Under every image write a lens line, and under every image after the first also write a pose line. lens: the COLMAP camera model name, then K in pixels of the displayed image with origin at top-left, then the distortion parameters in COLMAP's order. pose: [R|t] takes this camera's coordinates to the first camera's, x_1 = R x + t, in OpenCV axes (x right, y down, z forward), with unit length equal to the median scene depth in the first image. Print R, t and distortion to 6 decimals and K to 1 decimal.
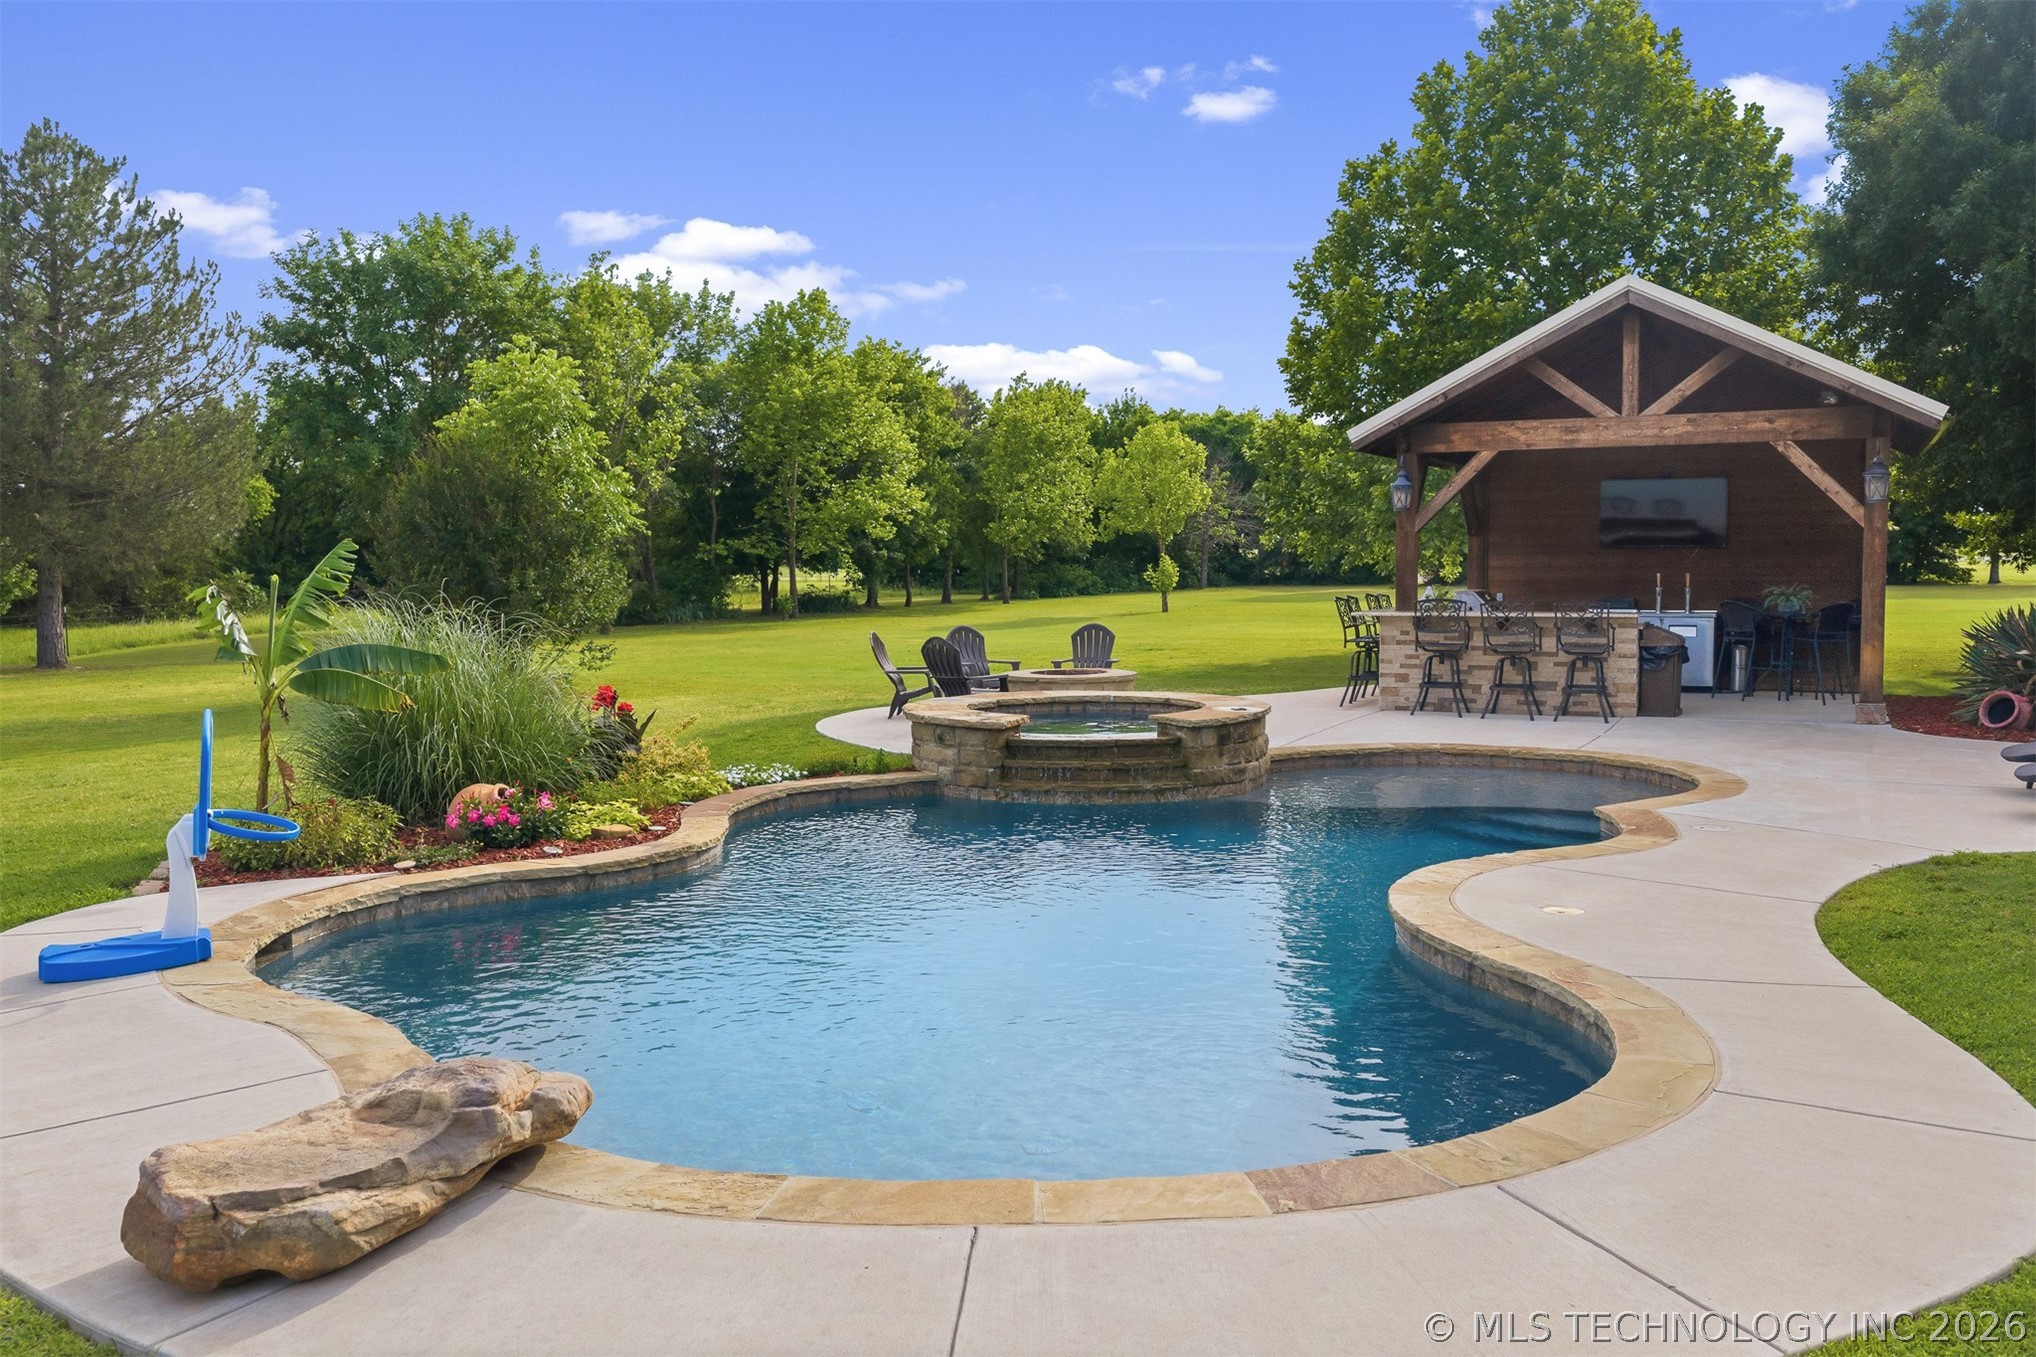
lens RADIAL K [[1705.7, 0, 1018.0], [0, 1705.7, 678.5], [0, 0, 1]] dist [0.009226, -0.018623]
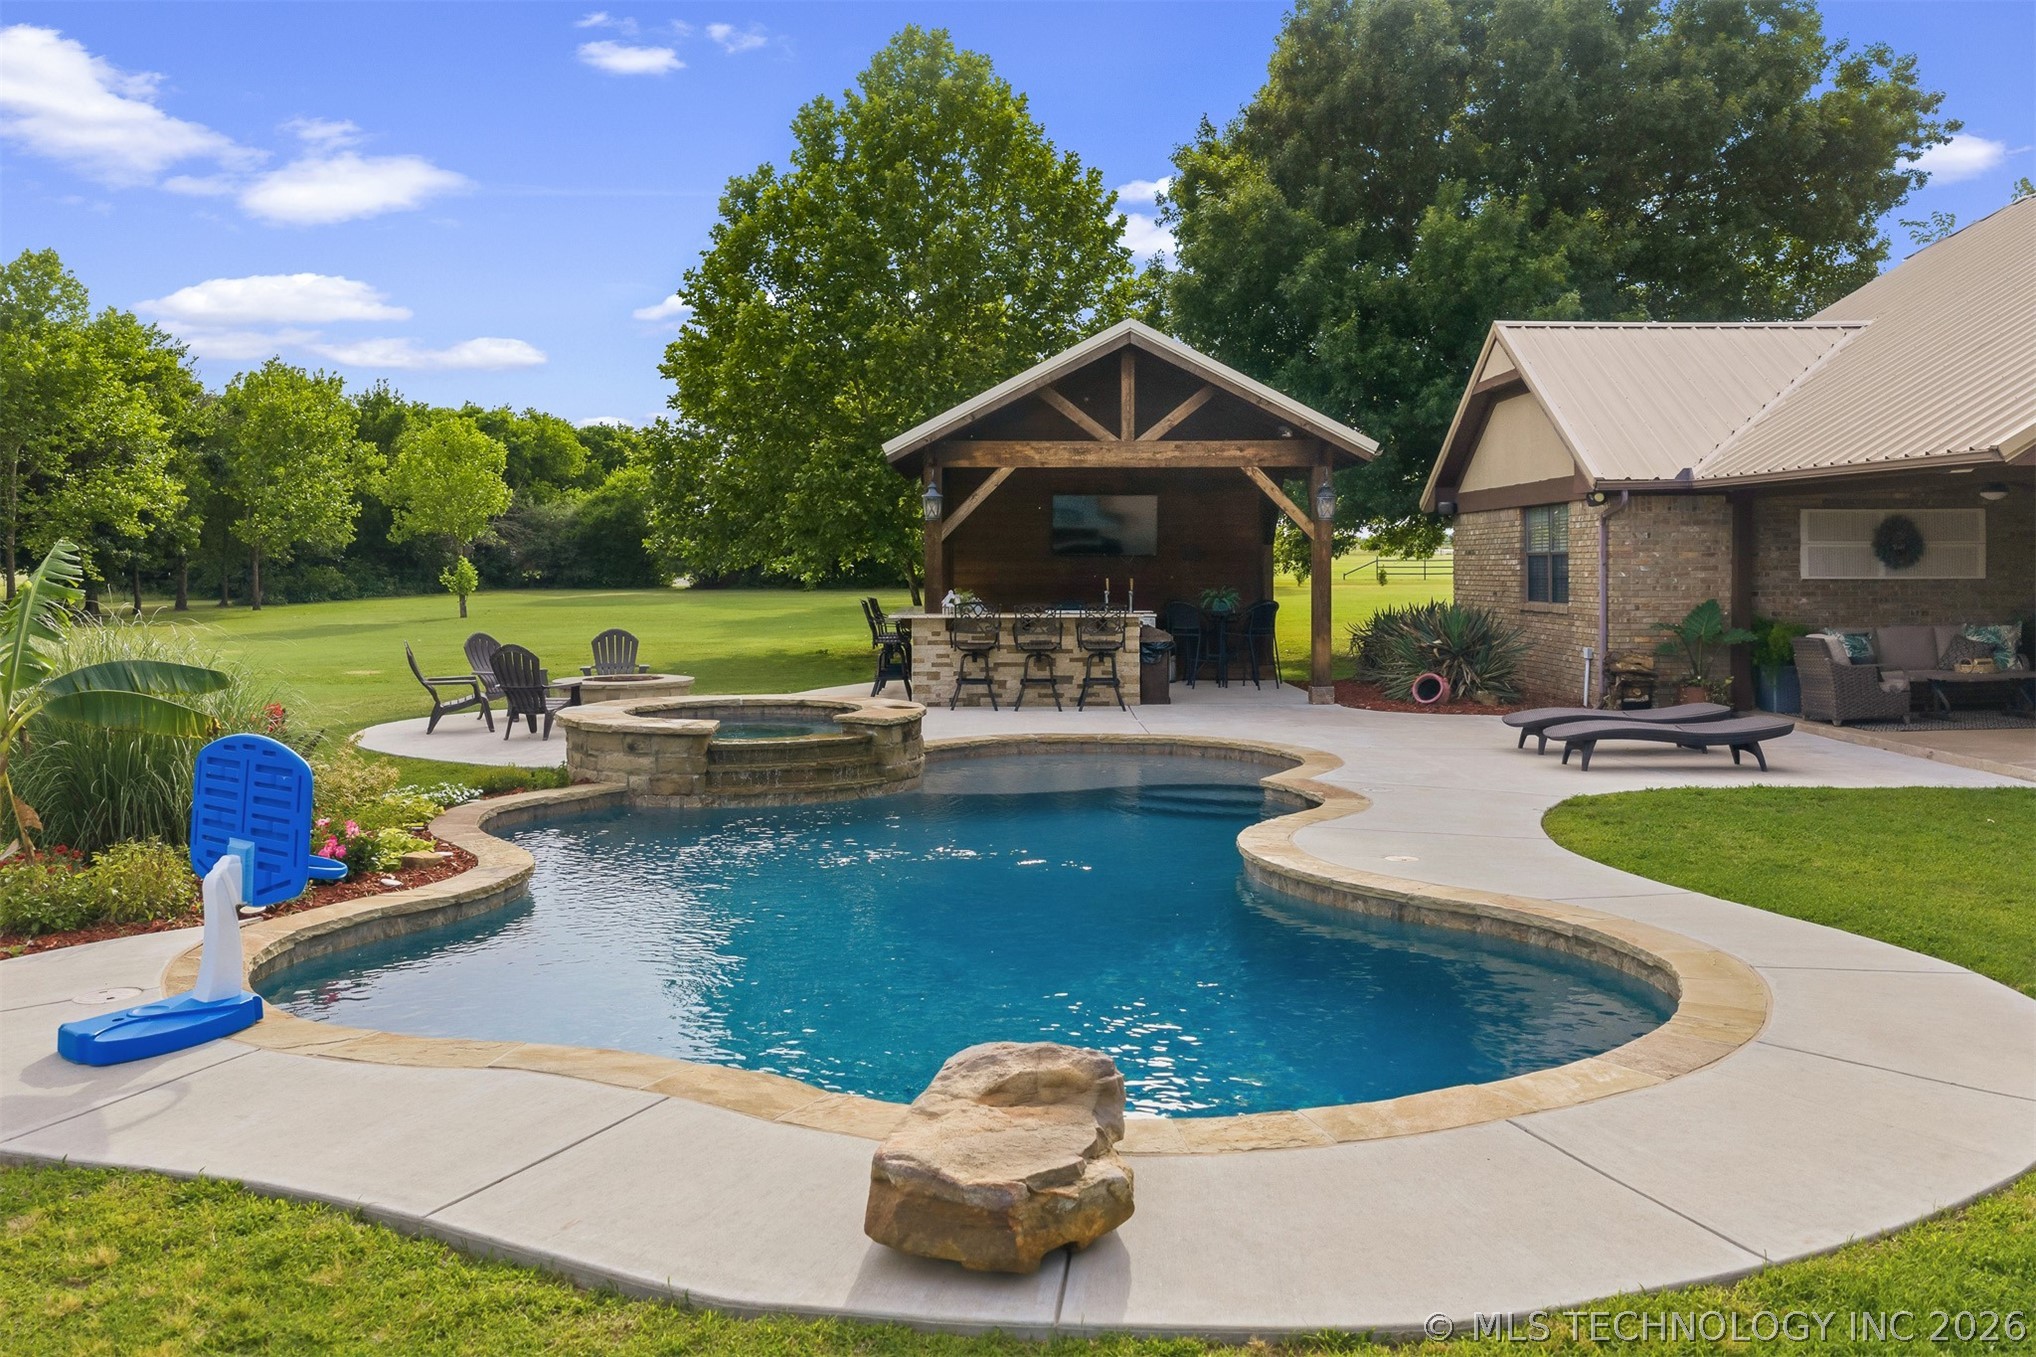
lens RADIAL K [[1725.8, 0, 1024.7], [0, 1725.8, 576.0], [0, 0, 1]] dist [0.013621, -0.013099]
pose [[0.894186, 0.001016, 0.447695, -0.213120], [0.026540, 0.998118, -0.055274, -0.001623], [-0.446909, 0.061306, 0.892476, 0.007058]]
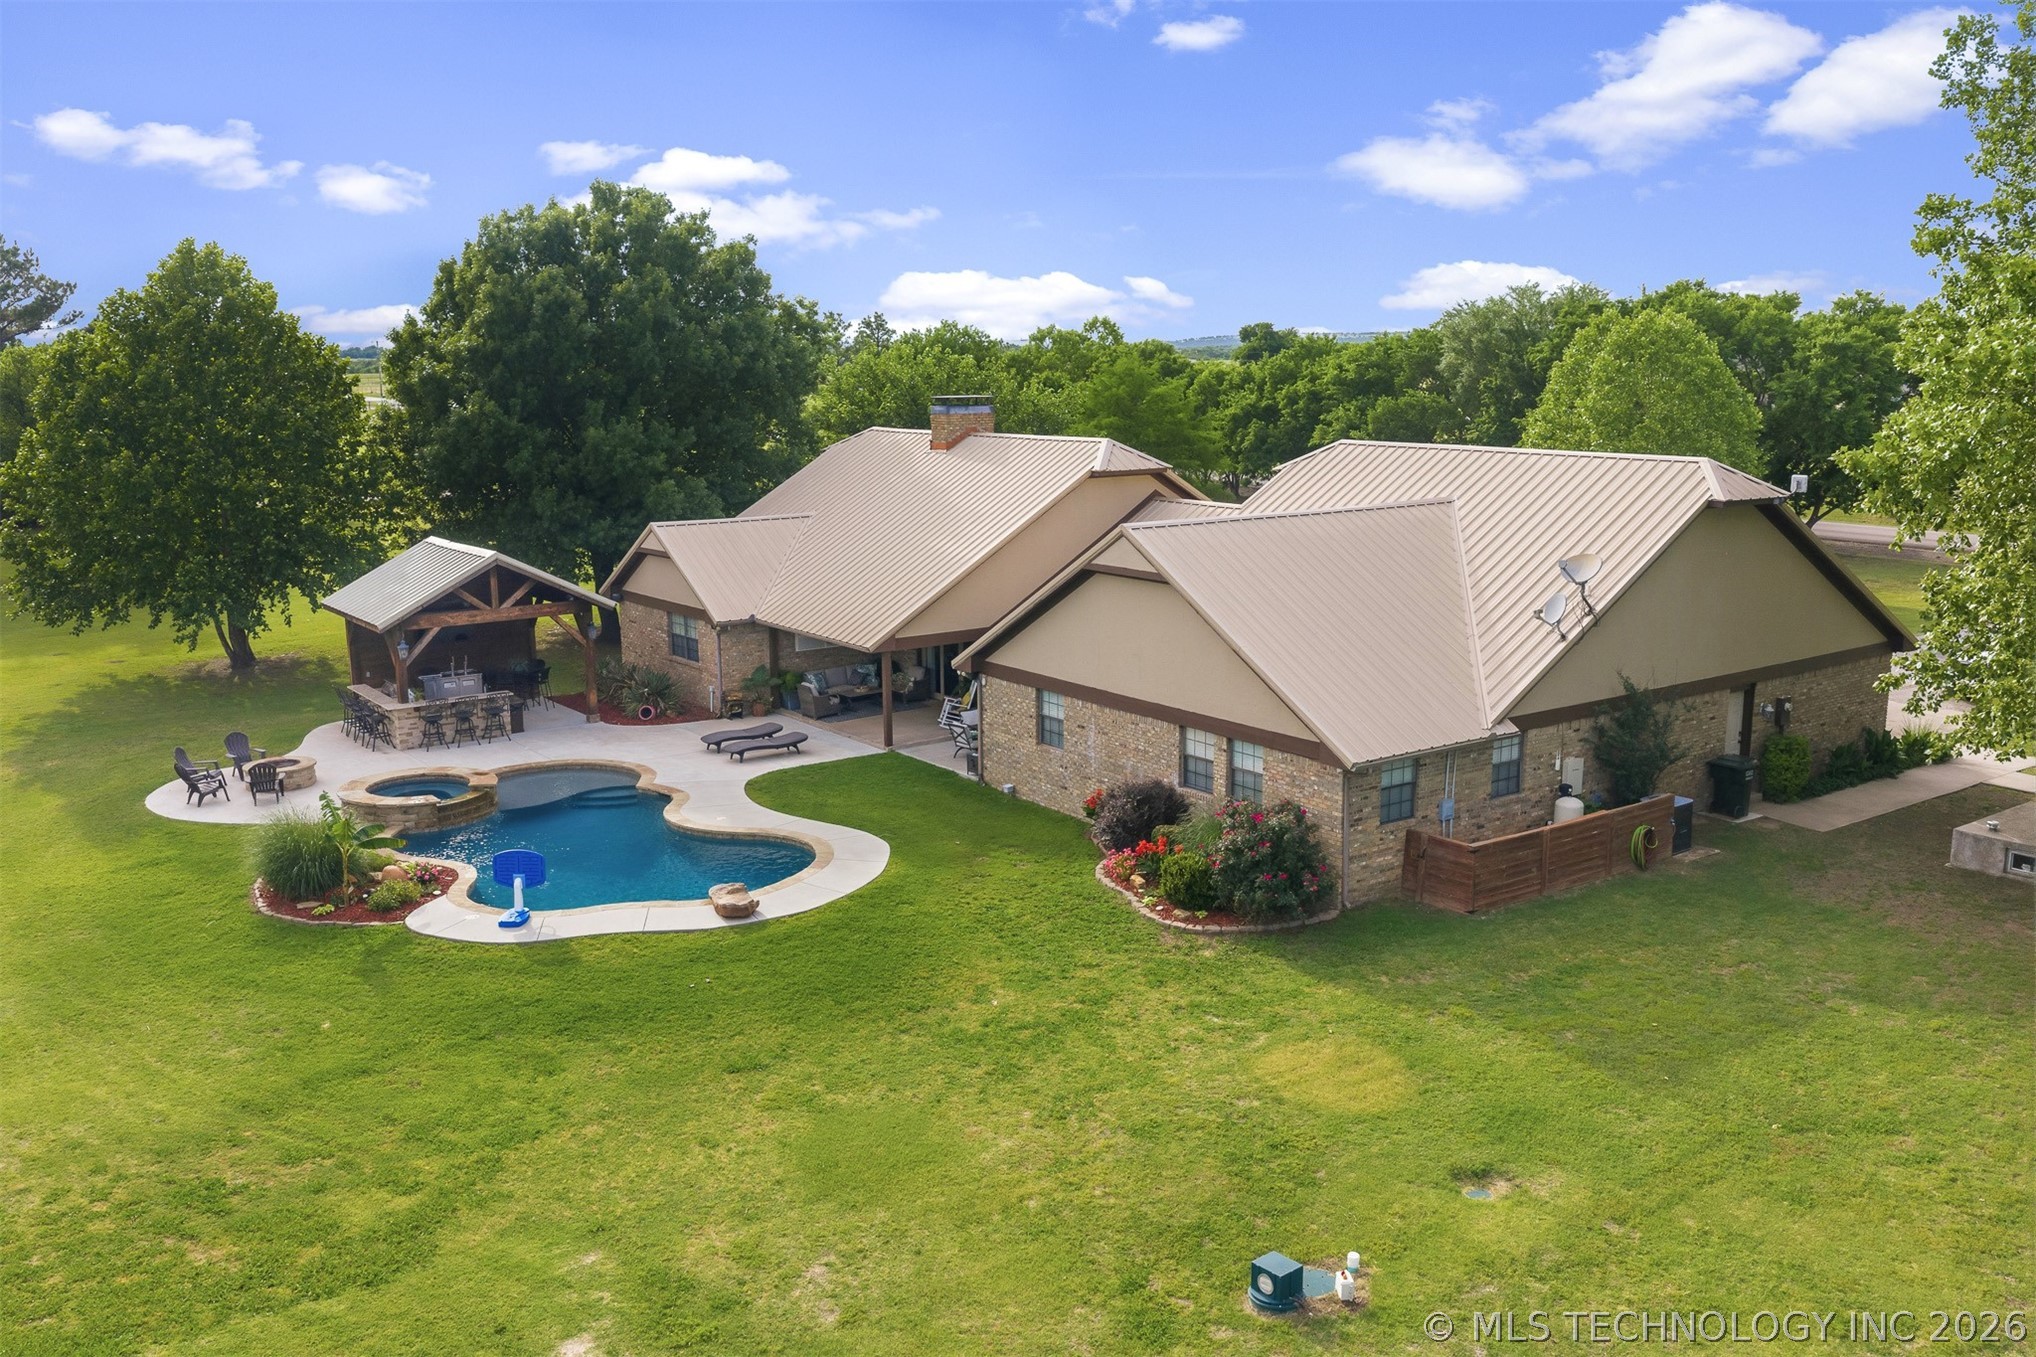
lens RADIAL K [[1705.7, 0, 1018.0], [0, 1705.7, 678.5], [0, 0, 1]] dist [0.009226, -0.018623]
pose [[0.481691, -0.160618, 0.861496, -1.286507], [0.068804, 0.986957, 0.145539, -0.340187], [-0.873636, -0.010831, 0.486460, -0.739299]]
